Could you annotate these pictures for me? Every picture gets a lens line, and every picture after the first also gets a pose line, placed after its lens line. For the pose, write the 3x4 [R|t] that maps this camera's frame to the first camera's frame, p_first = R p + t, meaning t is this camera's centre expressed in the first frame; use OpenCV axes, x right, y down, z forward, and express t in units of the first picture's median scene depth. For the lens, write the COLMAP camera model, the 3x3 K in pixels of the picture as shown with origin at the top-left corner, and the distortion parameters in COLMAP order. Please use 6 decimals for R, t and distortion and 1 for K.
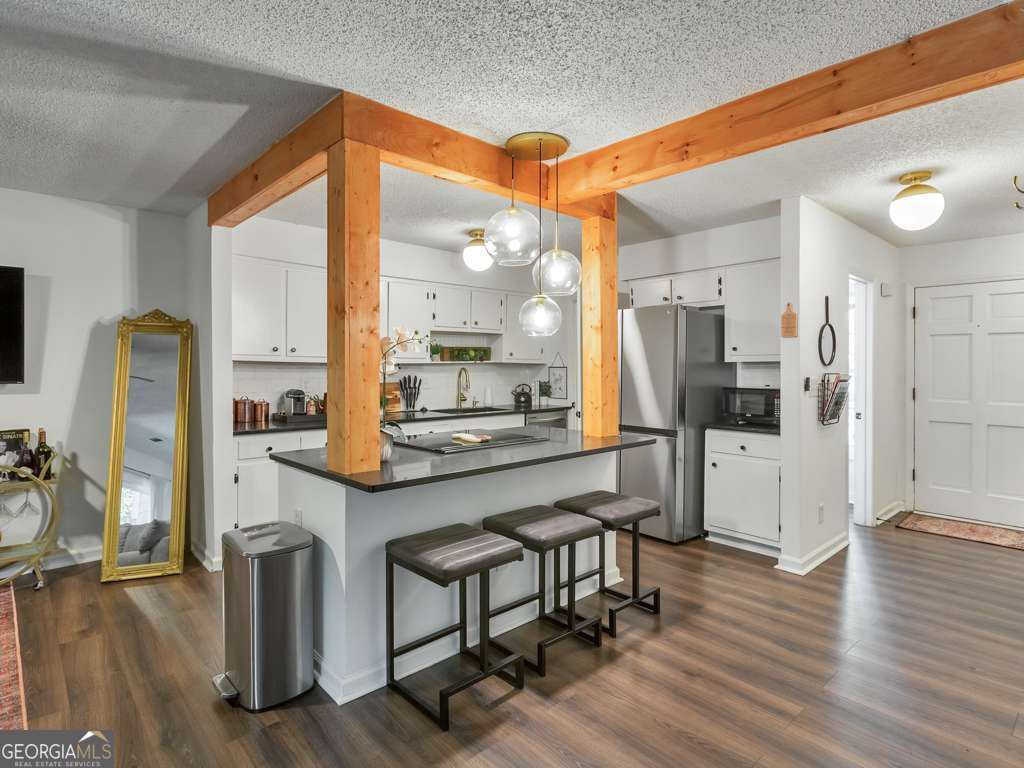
lens RADIAL K [[554.9, 0, 513.5], [0, 554.9, 366.7], [0, 0, 1]] dist [-0.005418, -0.000695]
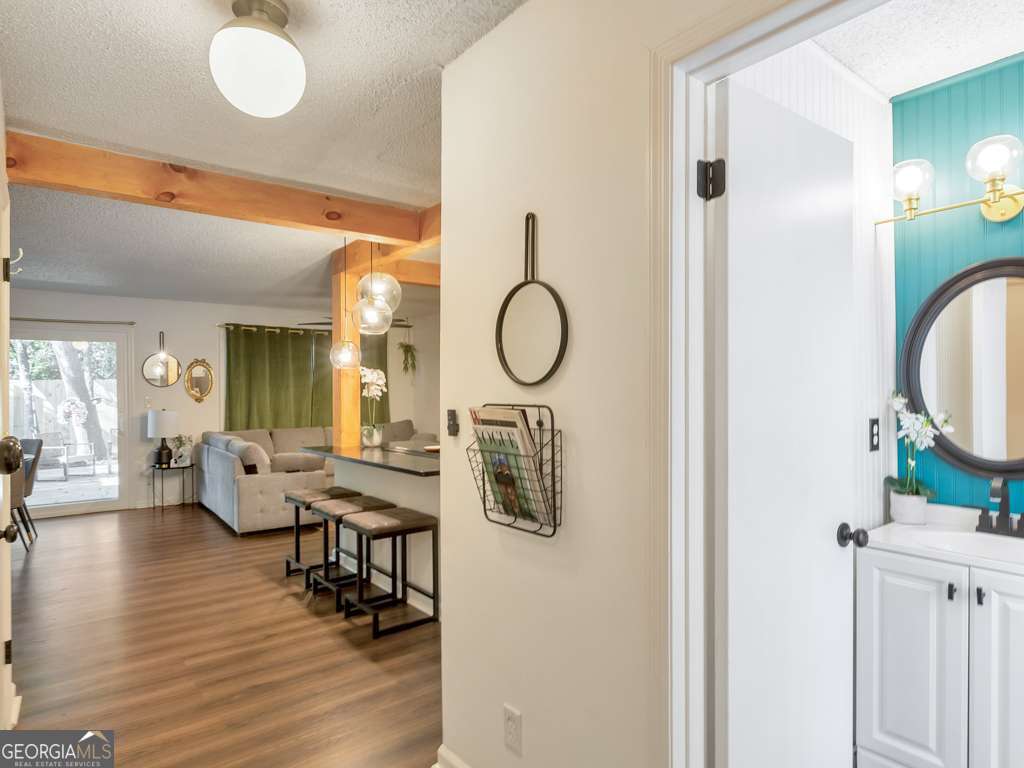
lens RADIAL K [[588.2, 0, 512.9], [0, 588.2, 395.8], [0, 0, 1]] dist [-0.003199, -0.001000]
pose [[-0.062389, 0.008050, -0.998019, 1.040051], [0.000844, 0.999968, 0.008013, 0.000508], [0.998052, -0.000343, -0.062393, 1.054324]]
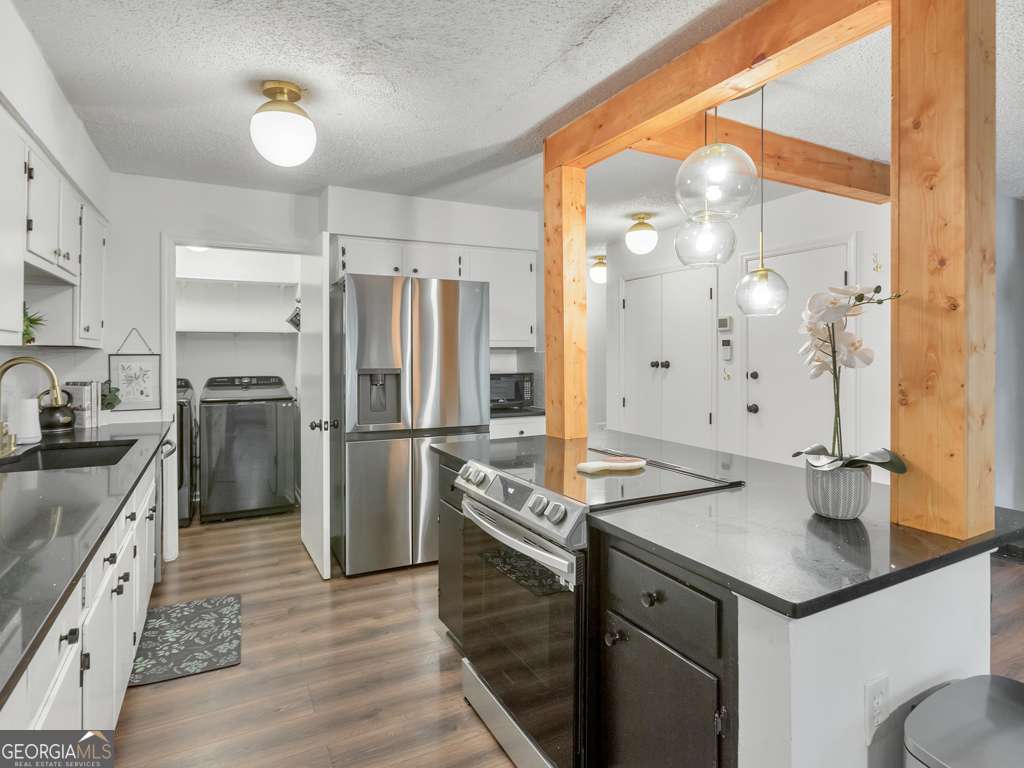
lens RADIAL K [[554.9, 0, 513.5], [0, 554.9, 366.7], [0, 0, 1]] dist [-0.005418, -0.000695]
pose [[0.244298, -0.027508, 0.969310, -0.606895], [0.003525, 0.999616, 0.027480, -0.001986], [-0.969694, -0.003297, 0.244301, 0.813328]]
